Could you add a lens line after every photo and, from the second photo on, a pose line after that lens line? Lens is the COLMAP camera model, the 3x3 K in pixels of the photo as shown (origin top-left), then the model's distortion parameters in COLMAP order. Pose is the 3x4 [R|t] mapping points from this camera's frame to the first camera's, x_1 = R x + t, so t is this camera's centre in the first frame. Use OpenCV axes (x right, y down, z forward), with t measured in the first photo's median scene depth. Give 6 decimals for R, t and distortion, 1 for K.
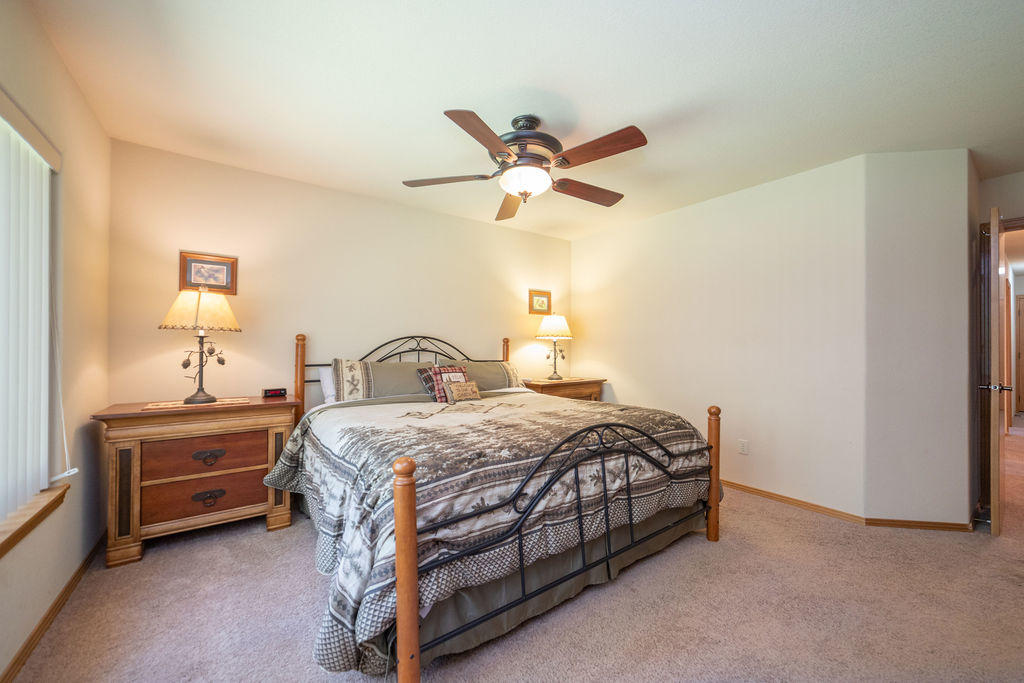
lens RADIAL K [[401.0, 0, 505.1], [0, 401.0, 348.8], [0, 0, 1]] dist [-0.012324, -0.000089]
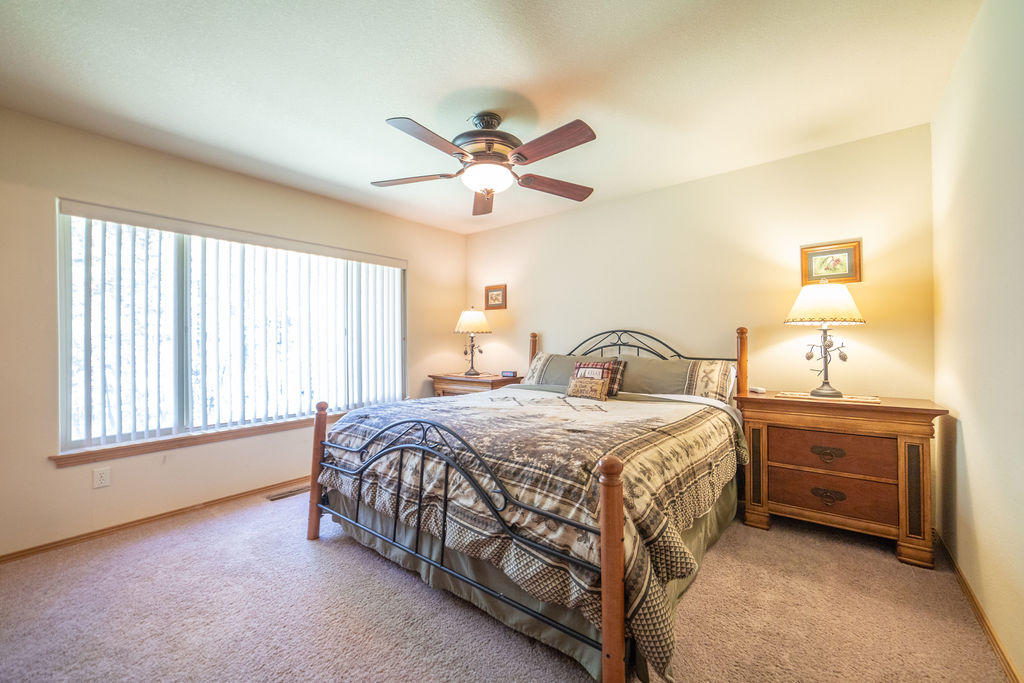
lens RADIAL K [[401.0, 0, 509.2], [0, 401.0, 330.9], [0, 0, 1]] dist [-0.012324, -0.000089]
pose [[0.246012, -0.031674, -0.968749, 0.677285], [0.005015, 0.999494, -0.031406, -0.001222], [0.969254, 0.002868, 0.246047, 0.512016]]
